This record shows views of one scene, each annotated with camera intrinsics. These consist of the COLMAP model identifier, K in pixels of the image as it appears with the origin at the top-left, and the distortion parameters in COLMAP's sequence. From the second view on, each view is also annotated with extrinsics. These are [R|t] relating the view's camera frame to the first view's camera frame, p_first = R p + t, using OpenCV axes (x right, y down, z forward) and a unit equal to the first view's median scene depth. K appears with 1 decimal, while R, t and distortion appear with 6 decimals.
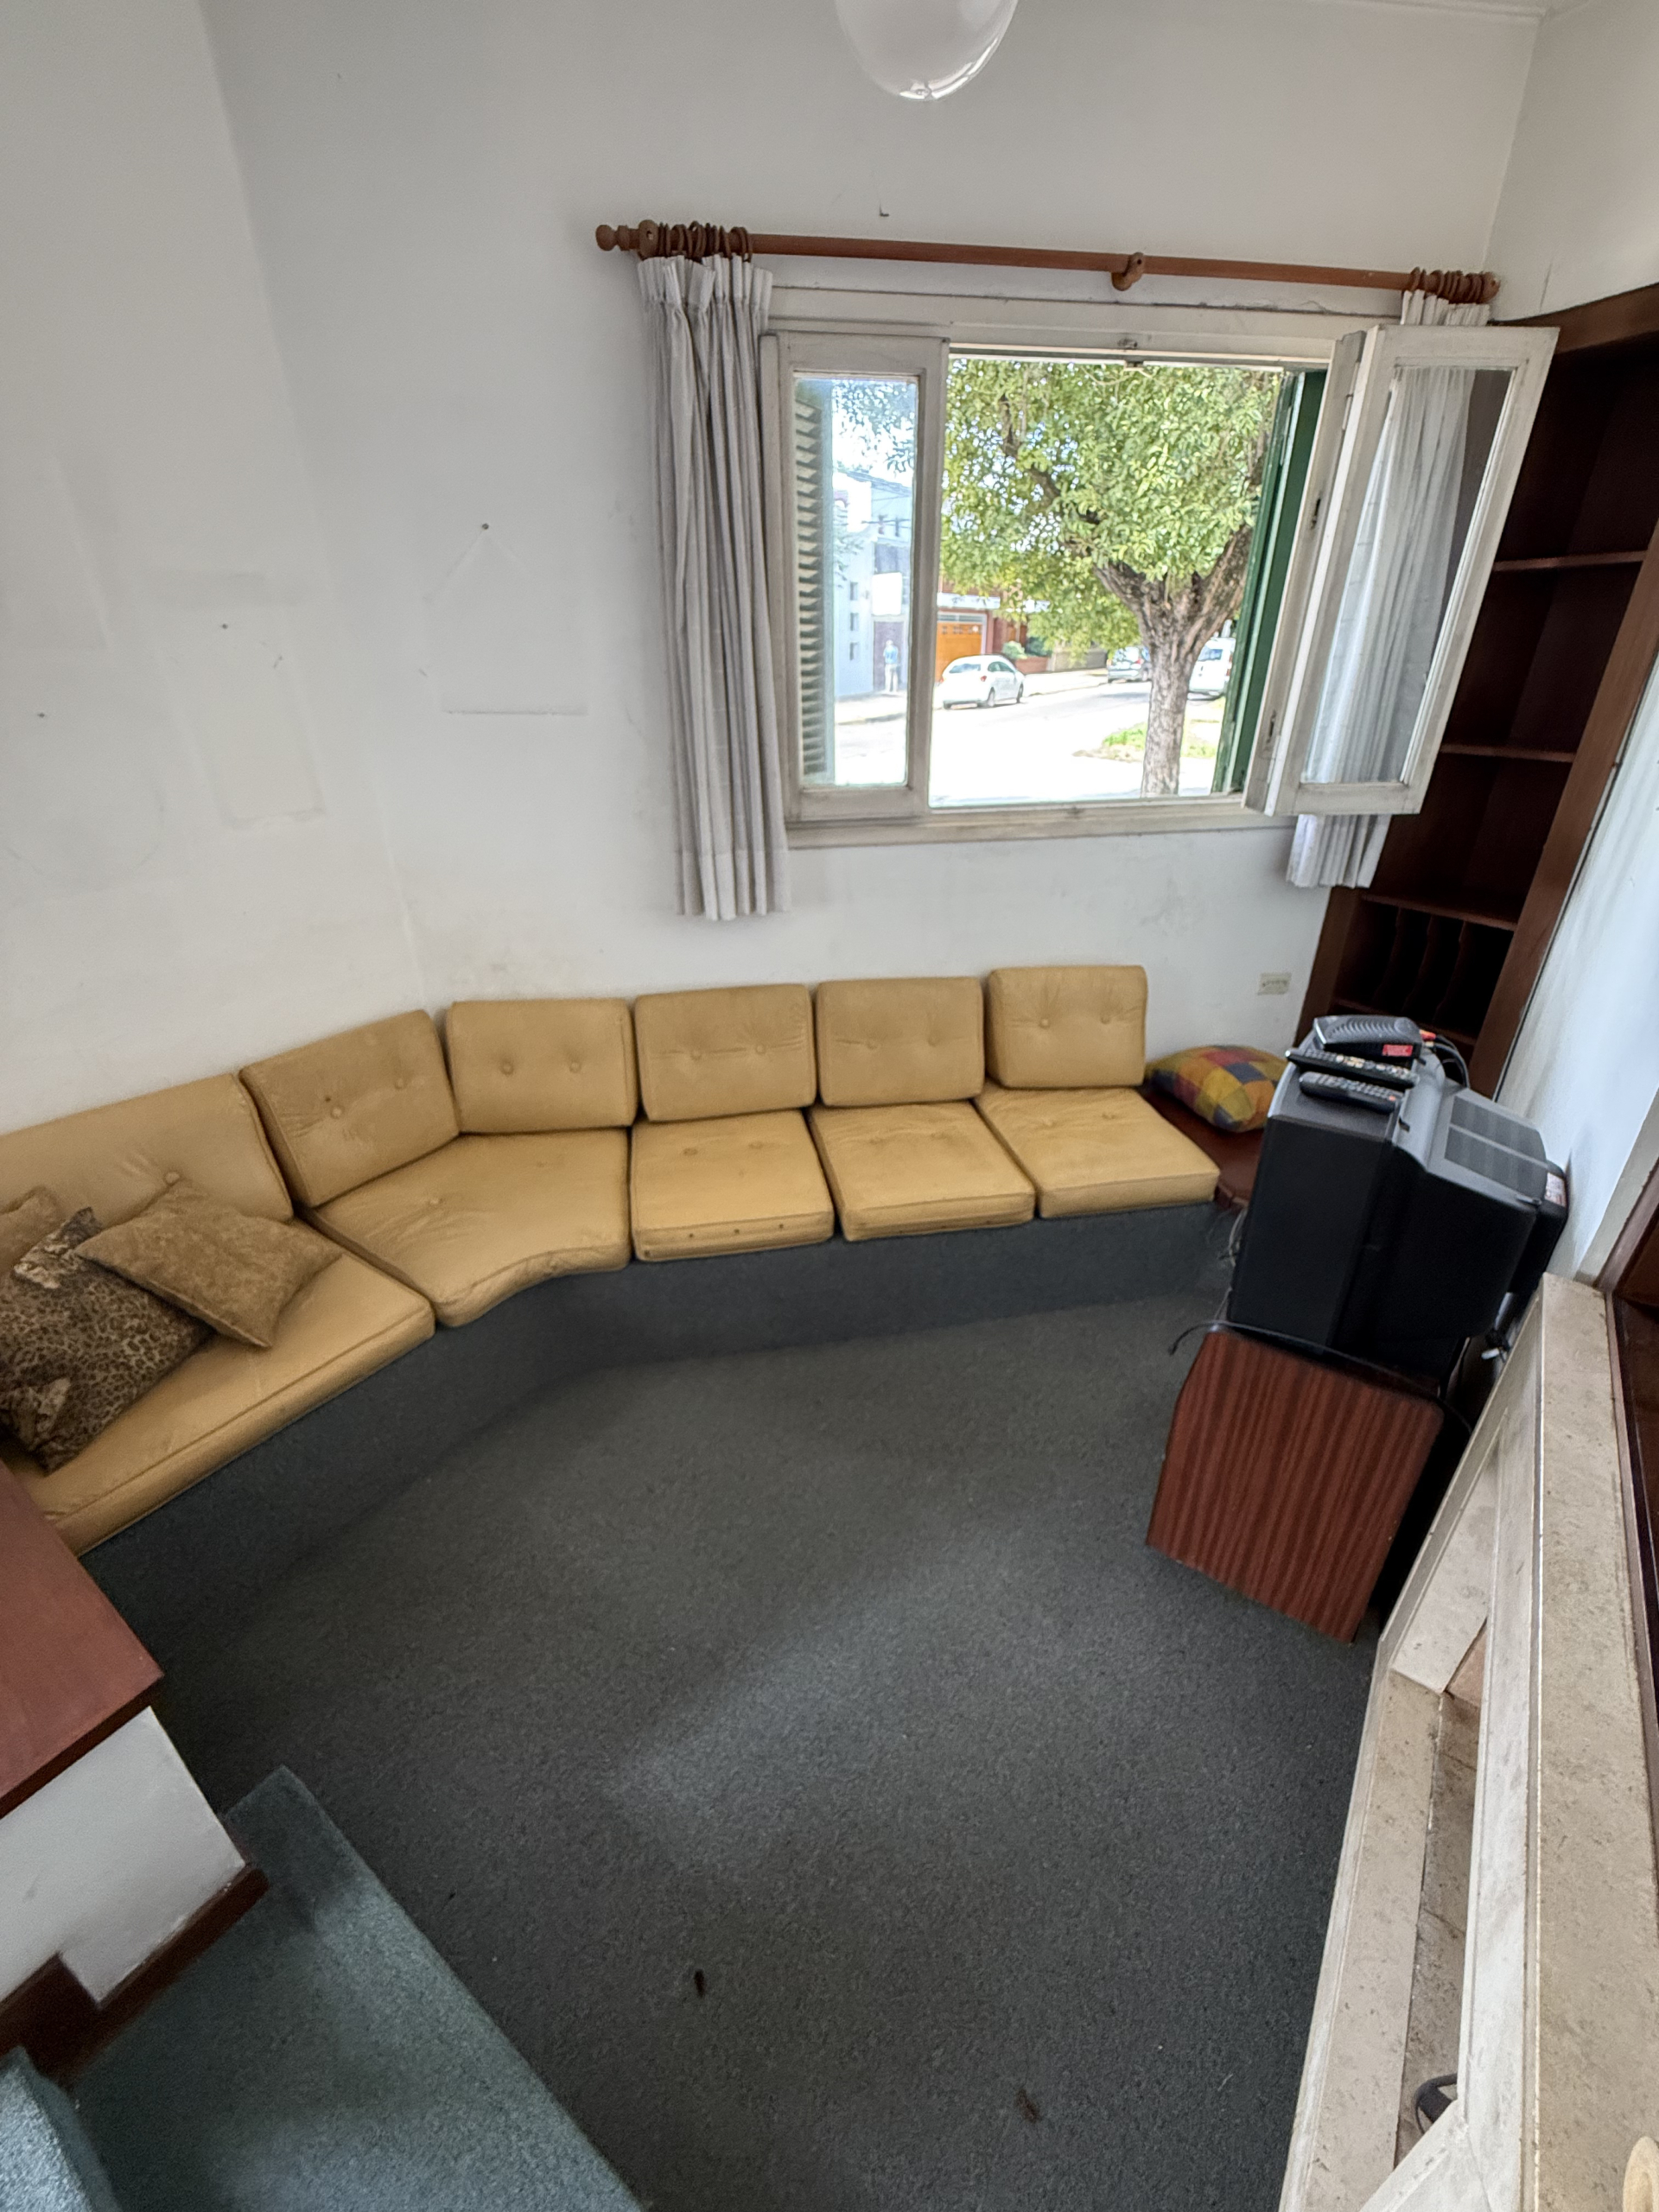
lens RADIAL K [[906.6, 0, 822.0], [0, 906.6, 1110.1], [0, 0, 1]] dist [-0.000507, 0.000561]
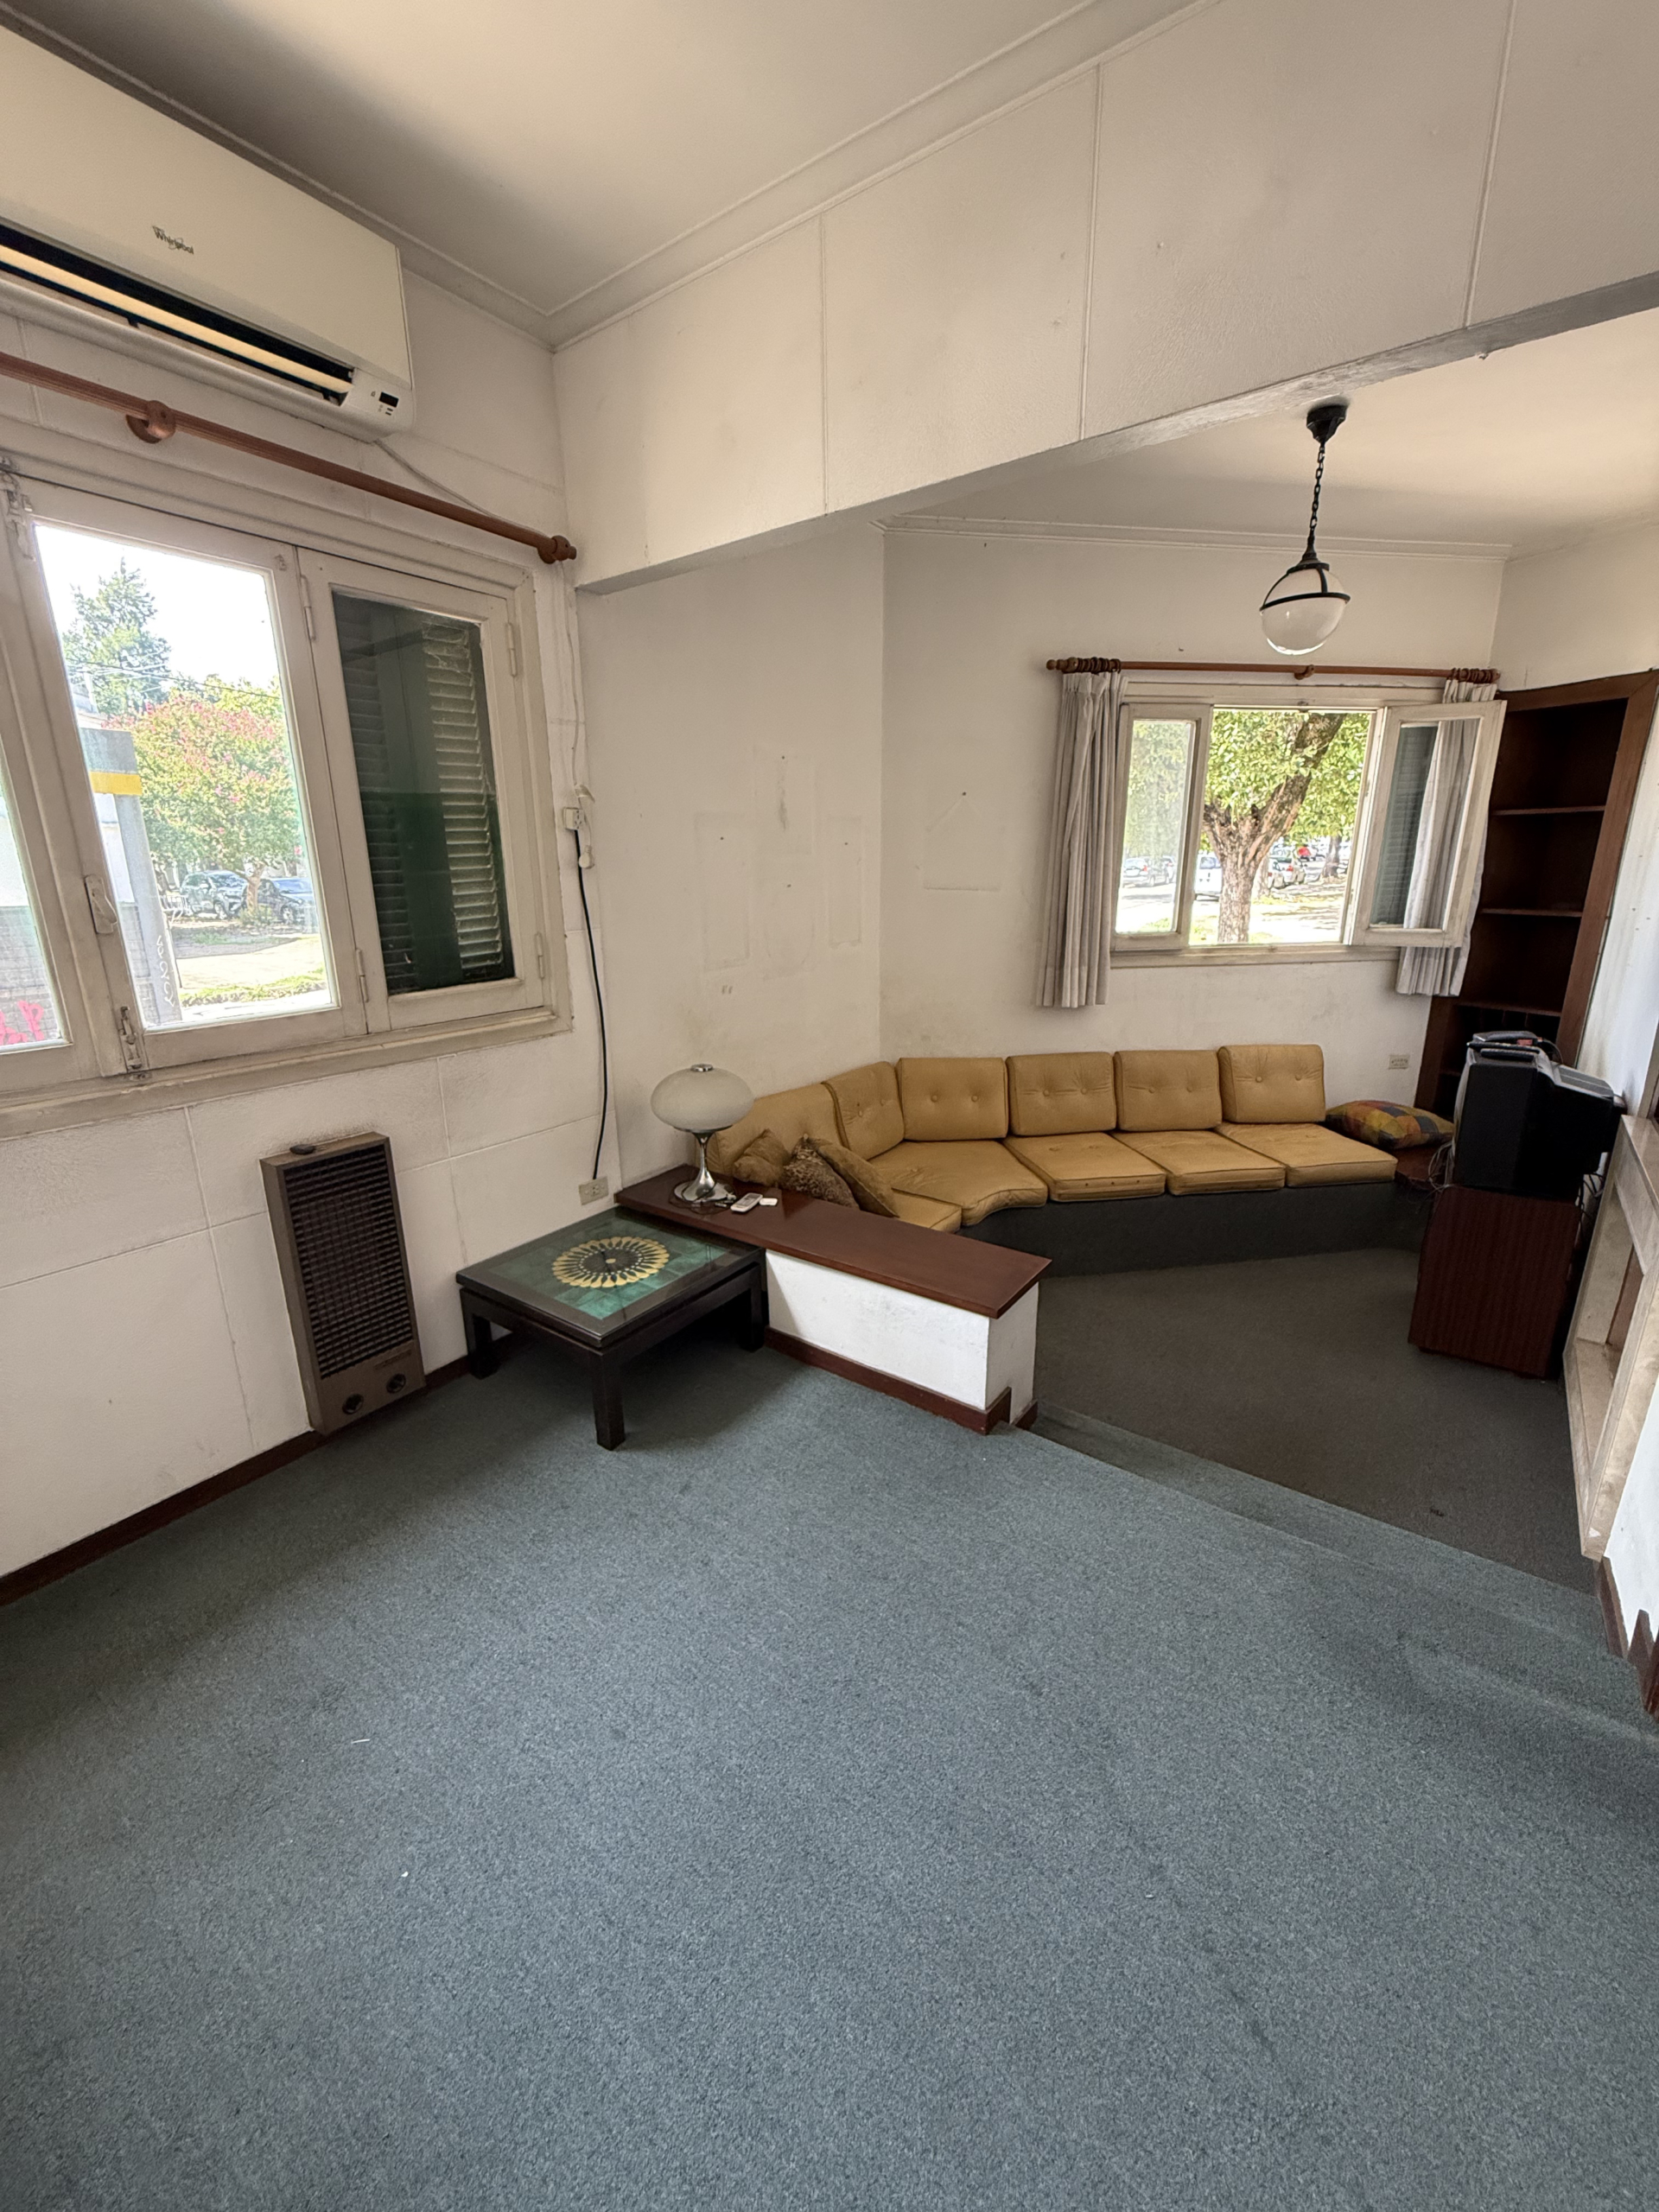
lens RADIAL K [[884.4, 0, 834.8], [0, 884.4, 1102.5], [0, 0, 1]] dist [-0.000303, 0.000048]
pose [[0.999888, 0.005506, -0.013893, -0.496855], [-0.008173, 0.979777, -0.199926, 0.271243], [0.012512, 0.200017, 0.979712, -0.521657]]
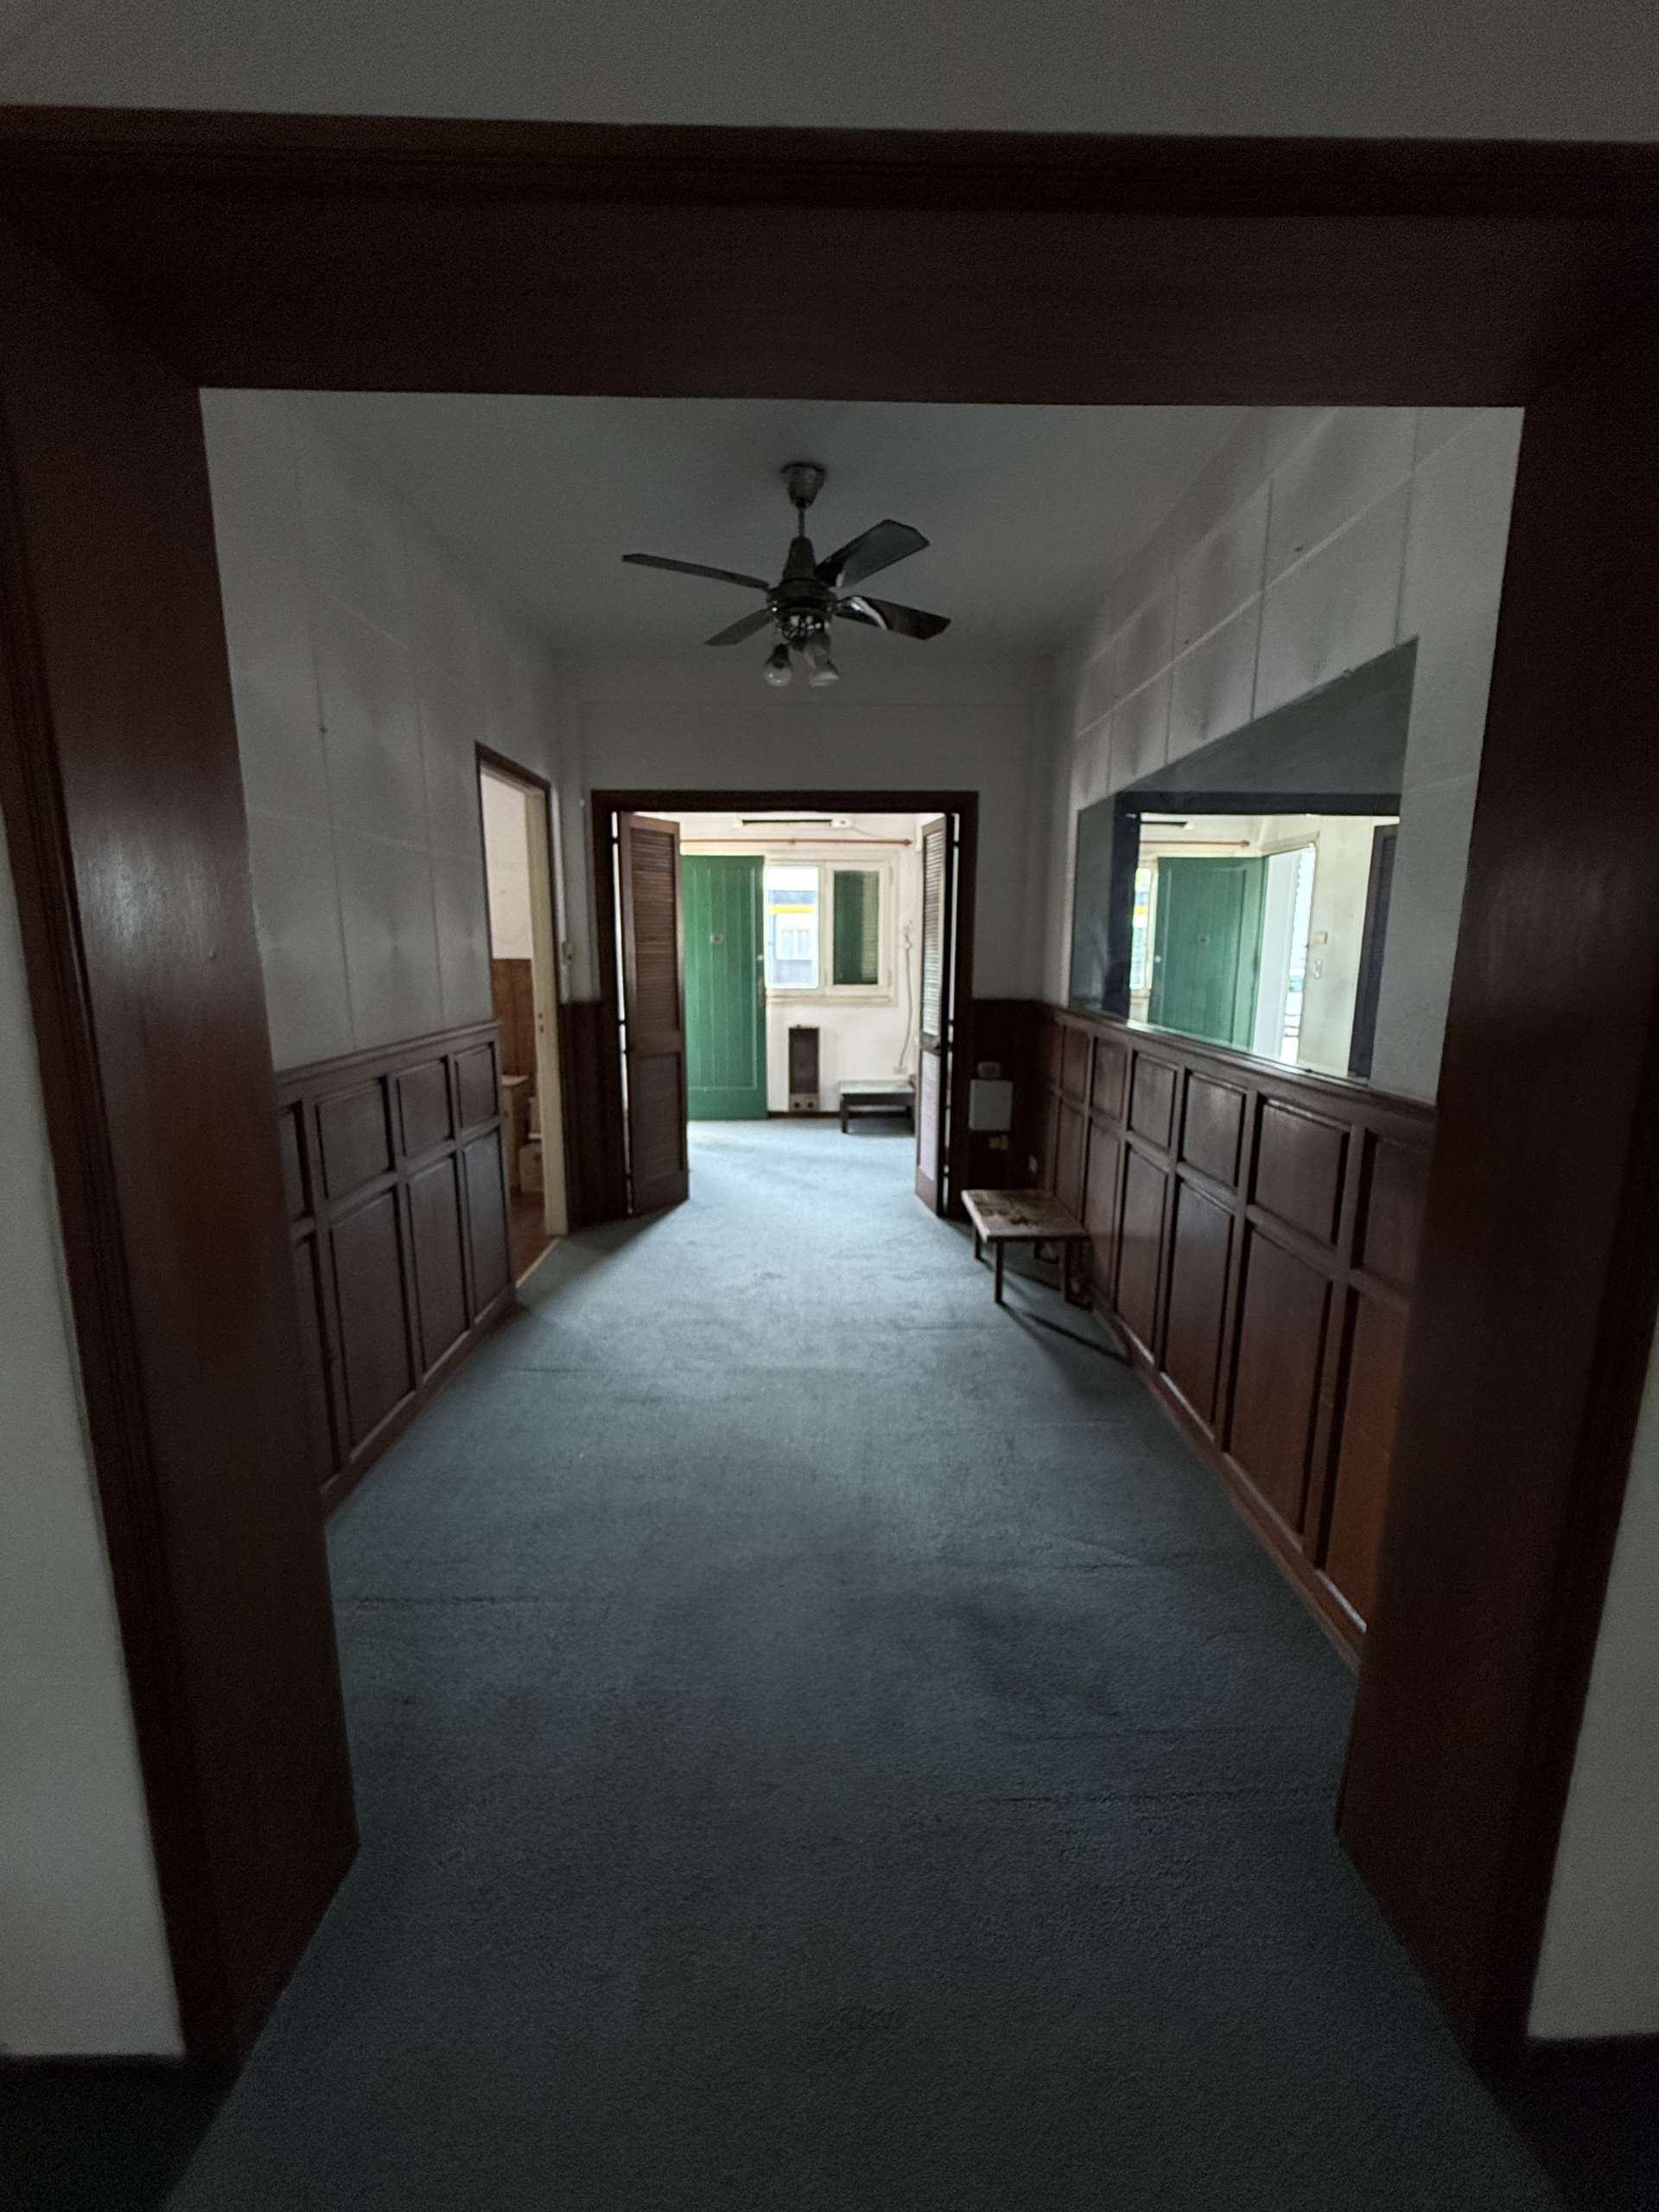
lens RADIAL K [[906.6, 0, 822.0], [0, 906.6, 1110.1], [0, 0, 1]] dist [-0.000507, 0.000561]
pose [[0.595088, 0.162205, -0.787121, 1.295902], [-0.368847, 0.925298, -0.088181, 0.617041], [0.714018, 0.342803, 0.610463, -1.310863]]
